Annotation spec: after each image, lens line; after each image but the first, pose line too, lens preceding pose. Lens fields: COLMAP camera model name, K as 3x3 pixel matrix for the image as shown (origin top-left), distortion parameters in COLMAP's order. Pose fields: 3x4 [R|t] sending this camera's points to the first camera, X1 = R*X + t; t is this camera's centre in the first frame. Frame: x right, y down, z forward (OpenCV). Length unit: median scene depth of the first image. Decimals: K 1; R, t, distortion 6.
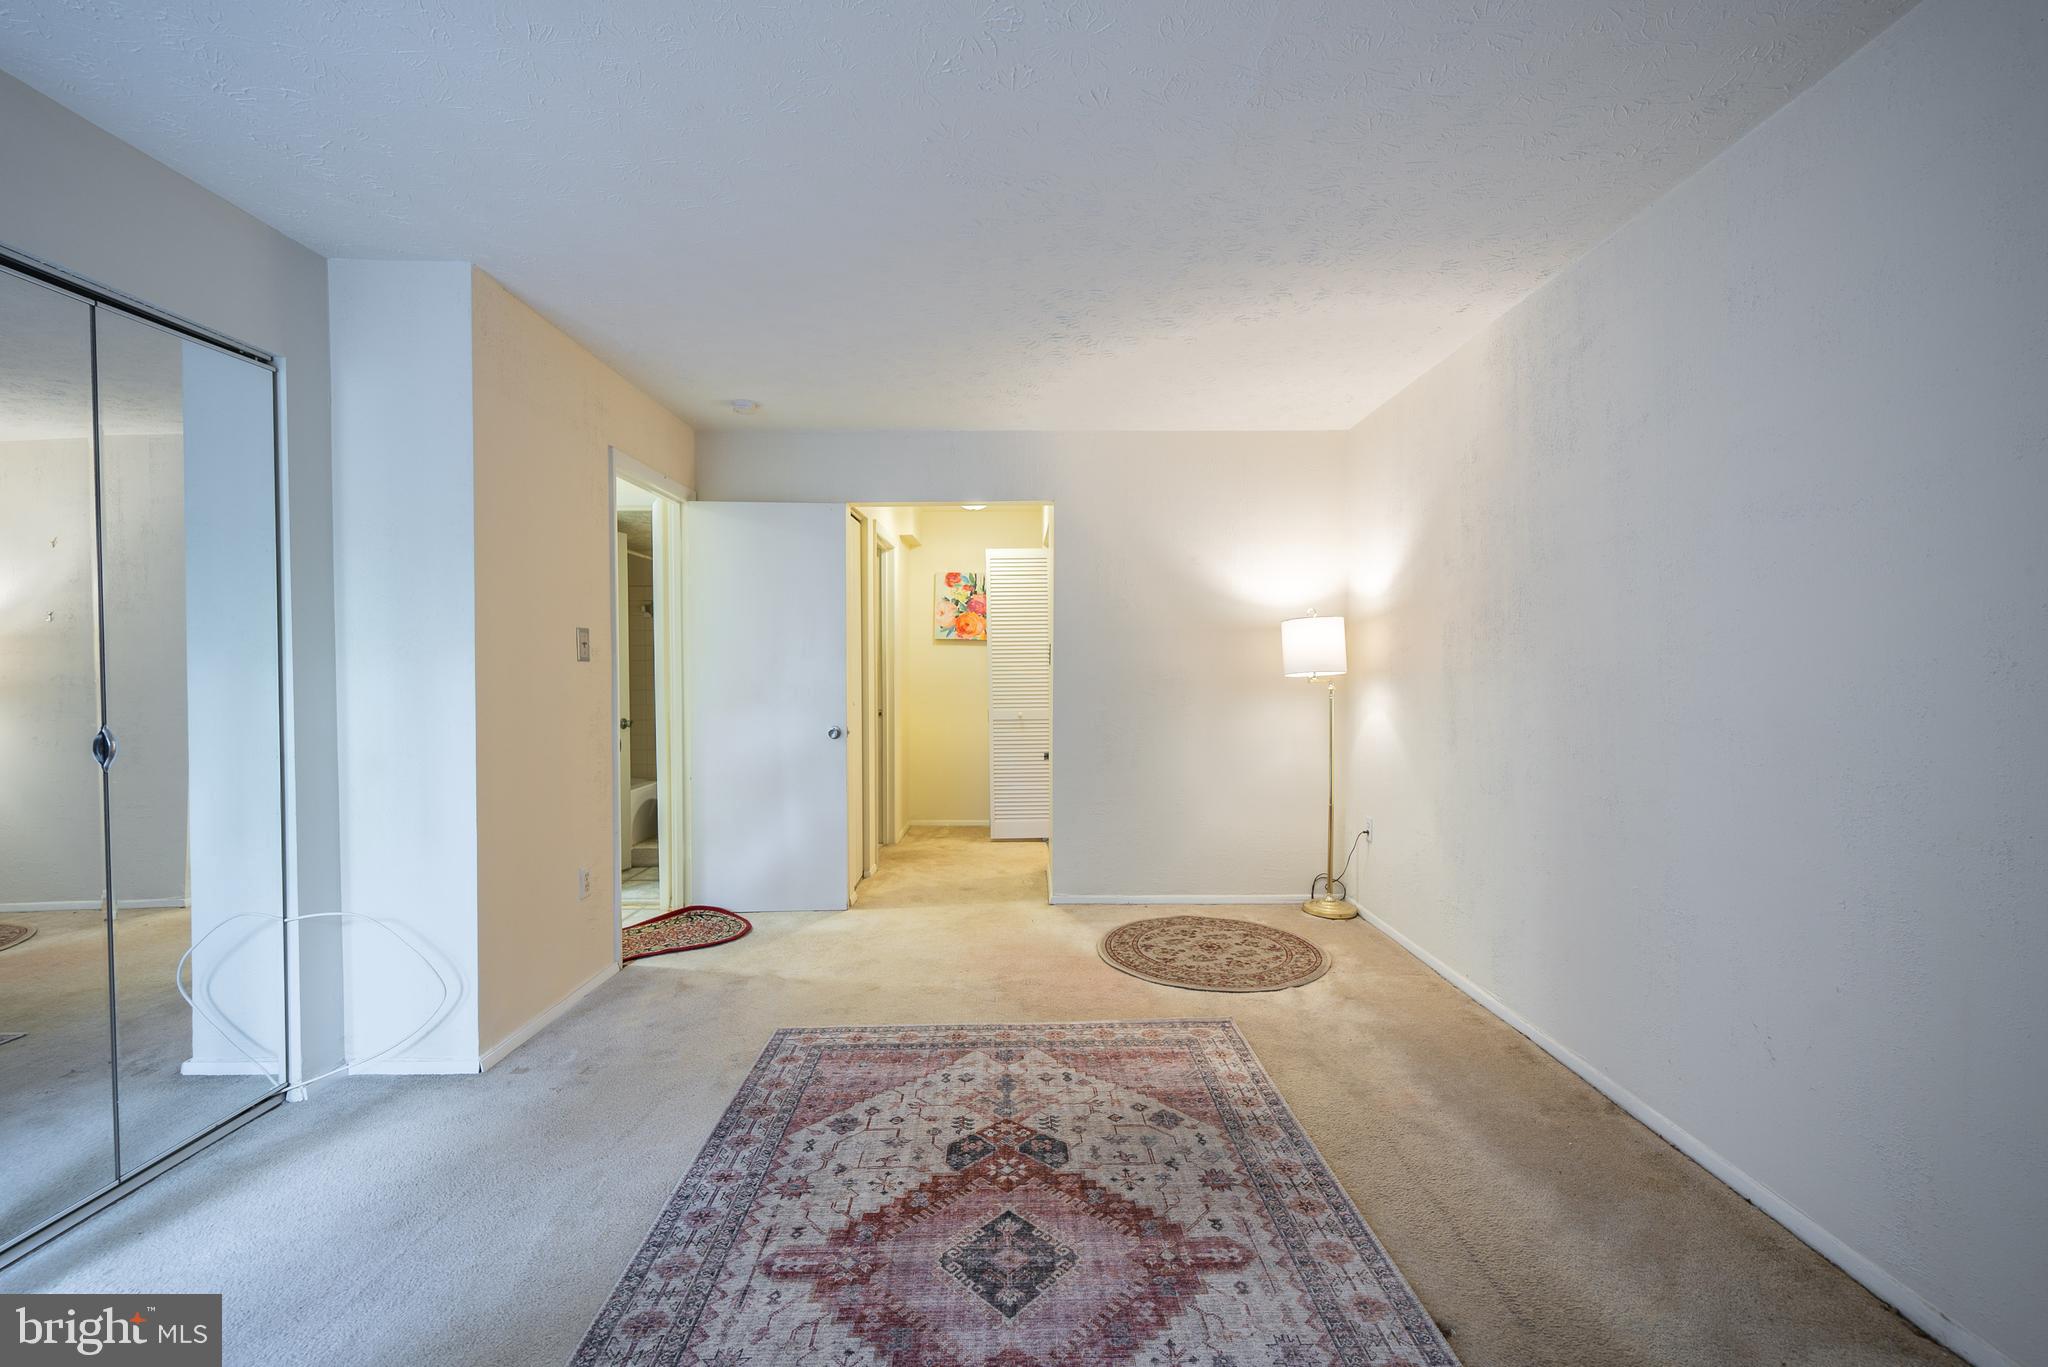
lens RADIAL K [[833.7, 0, 1022.4], [0, 833.7, 678.7], [0, 0, 1]] dist [0.001683, -0.000288]
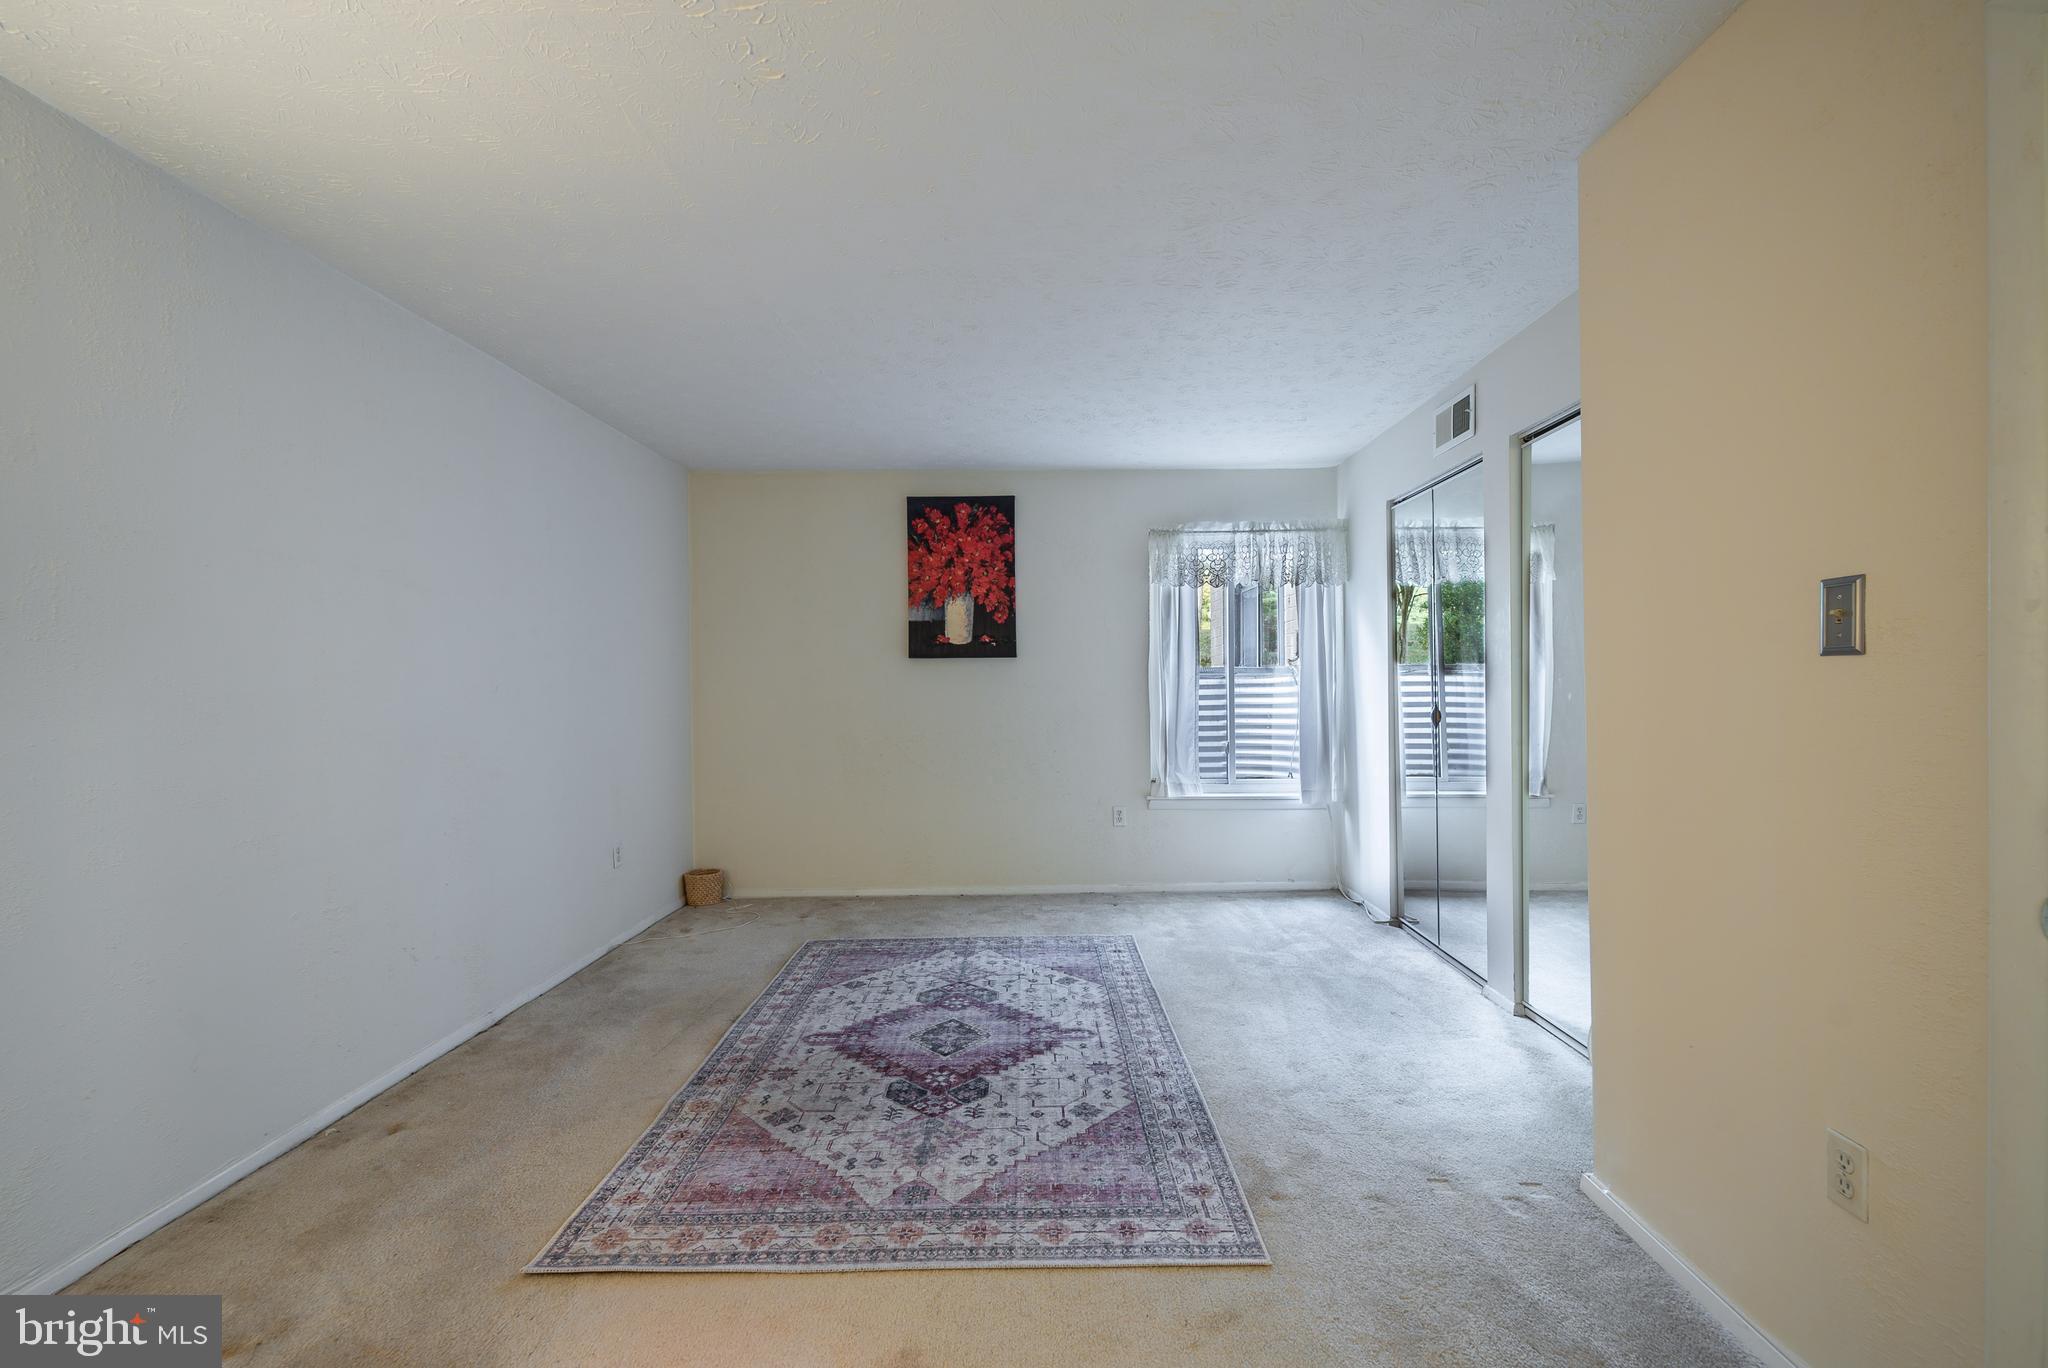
lens RADIAL K [[833.7, 0, 1026.3], [0, 833.7, 682.3], [0, 0, 1]] dist [0.001683, -0.000288]
pose [[-0.999586, 0.012493, 0.025911, -0.176960], [0.012878, 0.999808, 0.014742, -0.029409], [-0.025721, 0.015069, -0.999556, 2.113728]]
